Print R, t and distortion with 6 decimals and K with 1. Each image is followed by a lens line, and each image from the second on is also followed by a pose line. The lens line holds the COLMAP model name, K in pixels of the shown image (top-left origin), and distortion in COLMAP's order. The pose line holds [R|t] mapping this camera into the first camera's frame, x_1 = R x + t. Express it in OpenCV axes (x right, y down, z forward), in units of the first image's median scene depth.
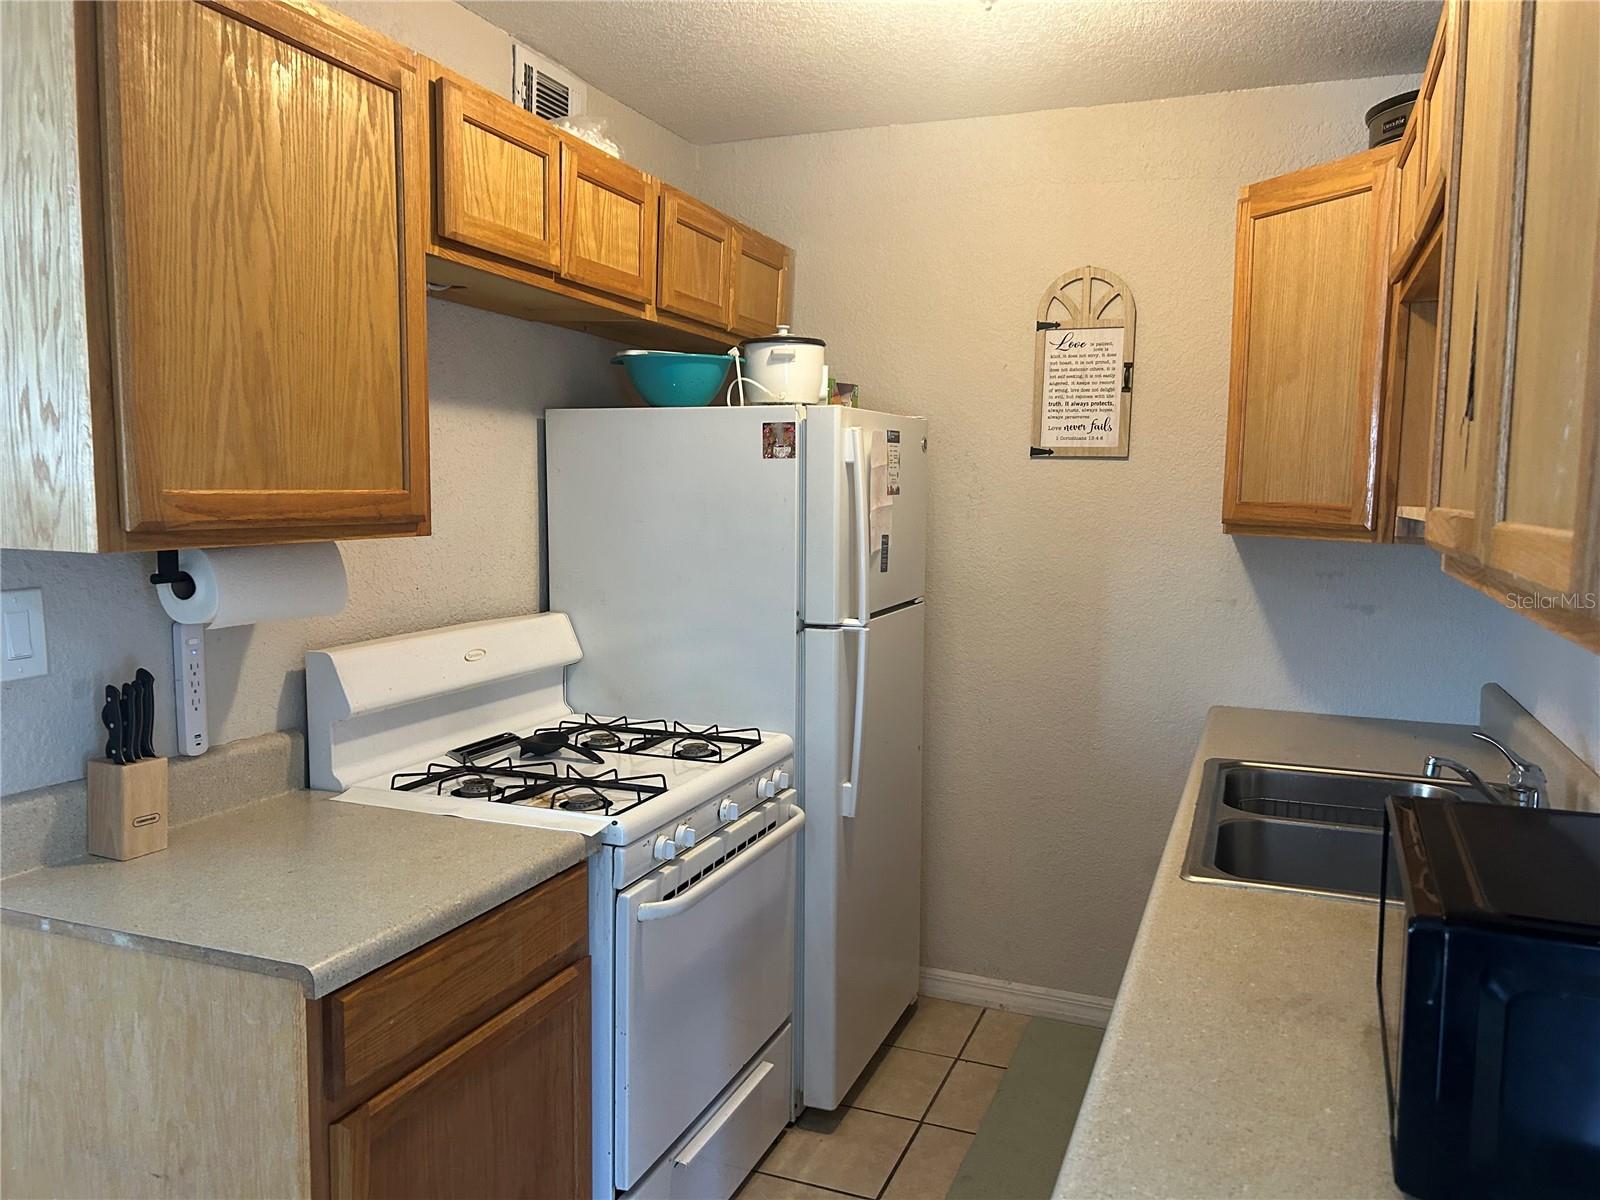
lens RADIAL K [[1230.0, 0, 753.1], [0, 1230.0, 612.1], [0, 0, 1]] dist [0.099251, -0.104168]
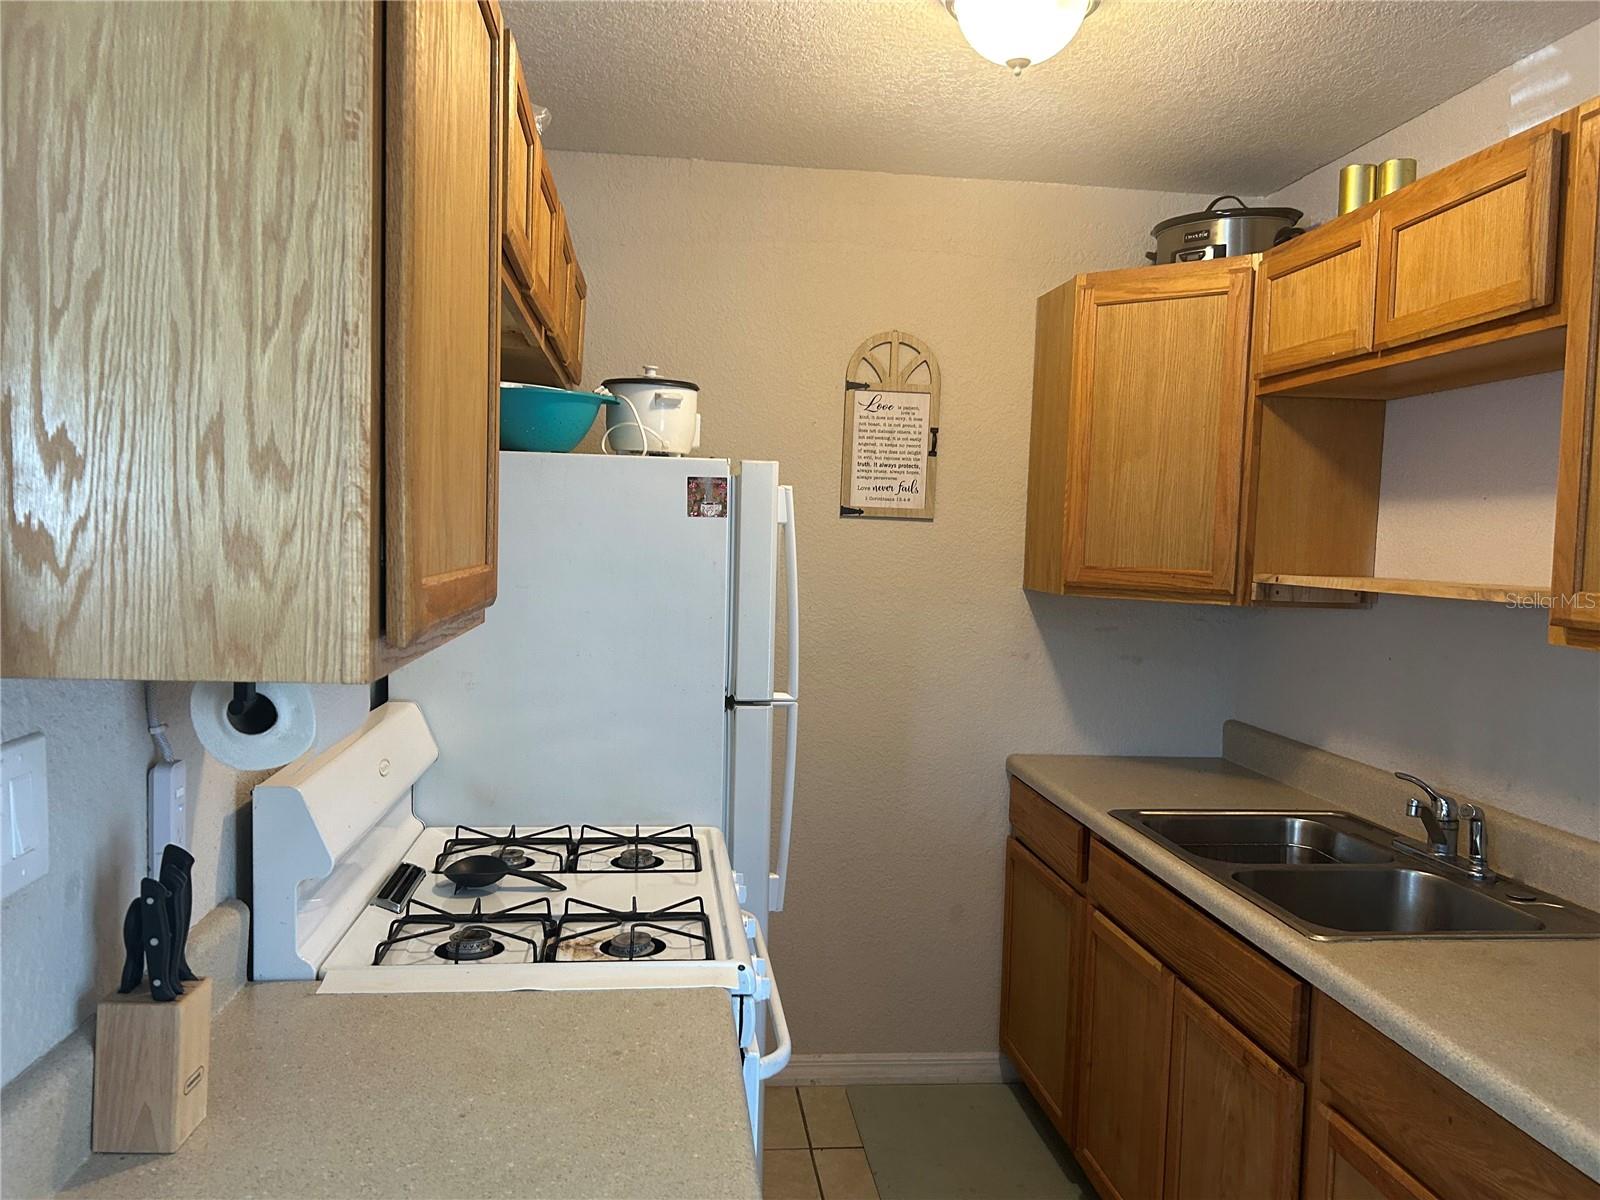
lens RADIAL K [[1242.3, 0, 793.5], [0, 1242.3, 622.2], [0, 0, 1]] dist [0.084058, -0.097332]
pose [[0.874970, -0.022654, 0.483647, -0.348799], [0.033661, 0.999334, -0.014088, -0.033514], [-0.483006, 0.028607, 0.875150, 0.181375]]
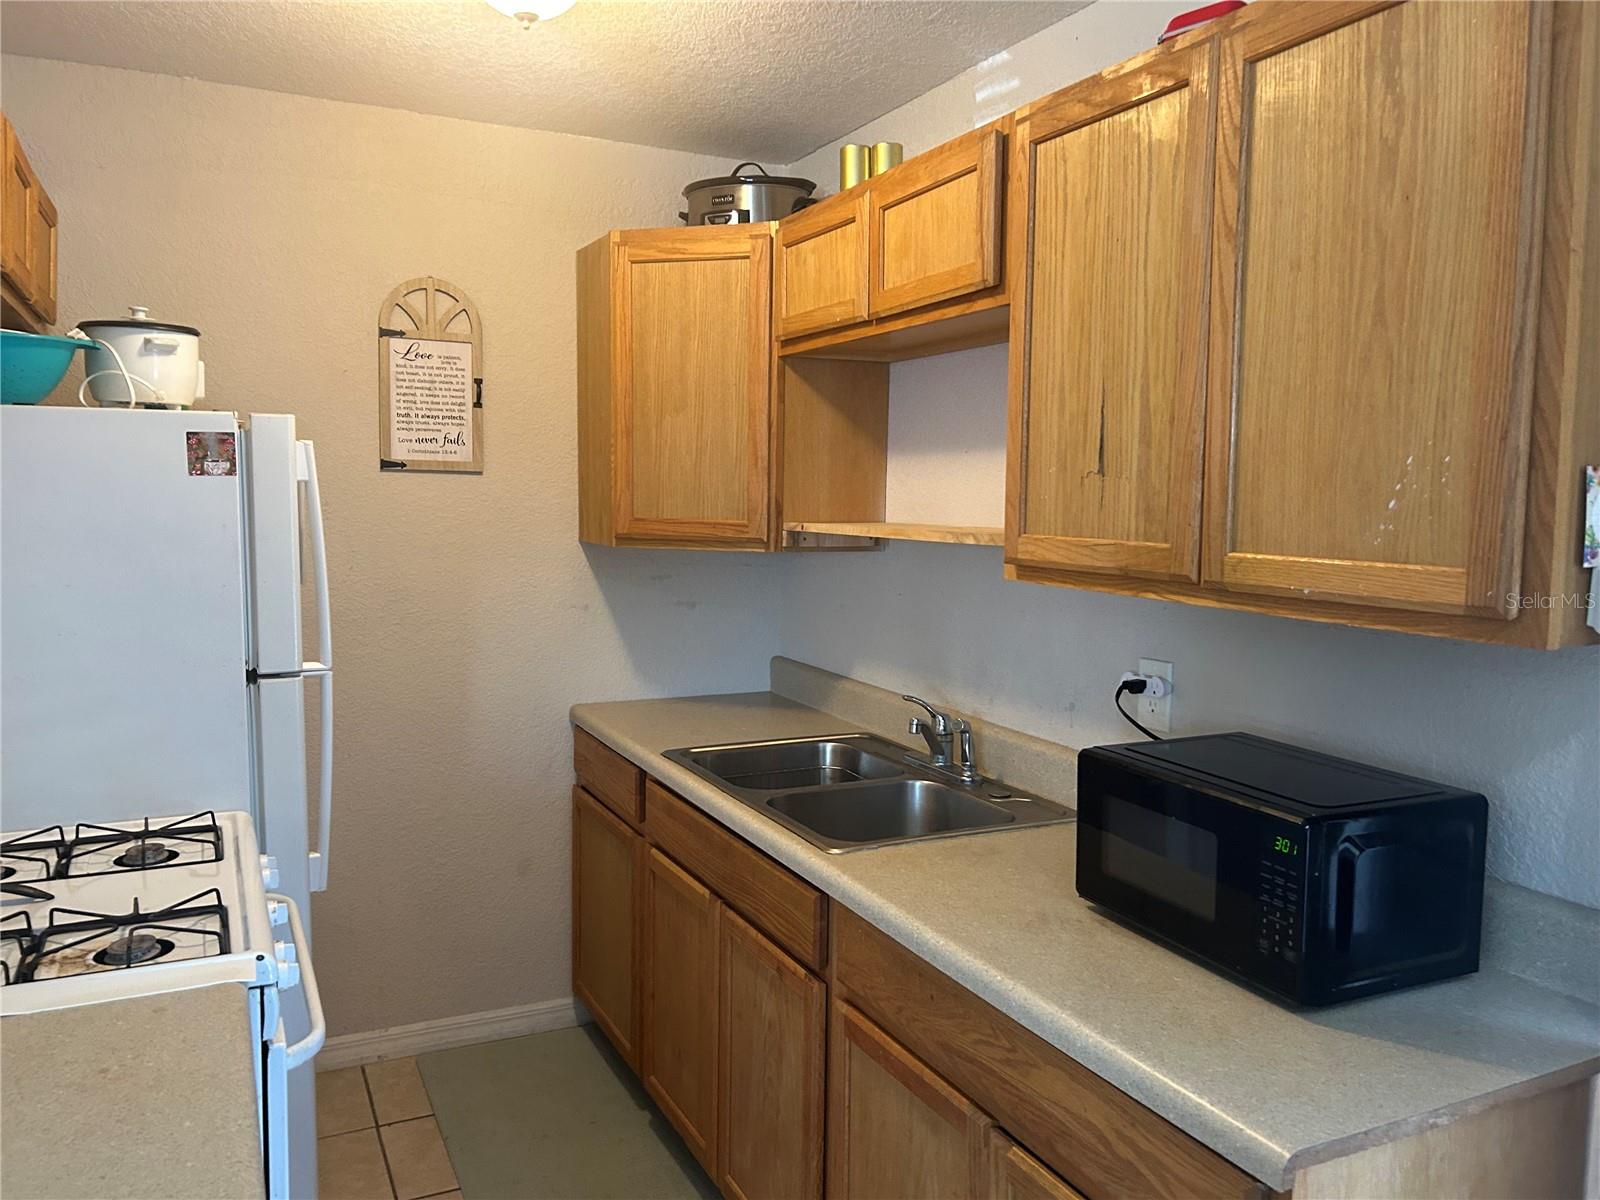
lens RADIAL K [[1242.2, 0, 805.3], [0, 1242.2, 602.2], [0, 0, 1]] dist [0.077472, -0.100838]
pose [[0.665265, -0.074814, 0.742850, -0.331448], [0.075532, 0.996606, 0.032727, -0.038188], [-0.742777, 0.034337, 0.668658, 0.151744]]
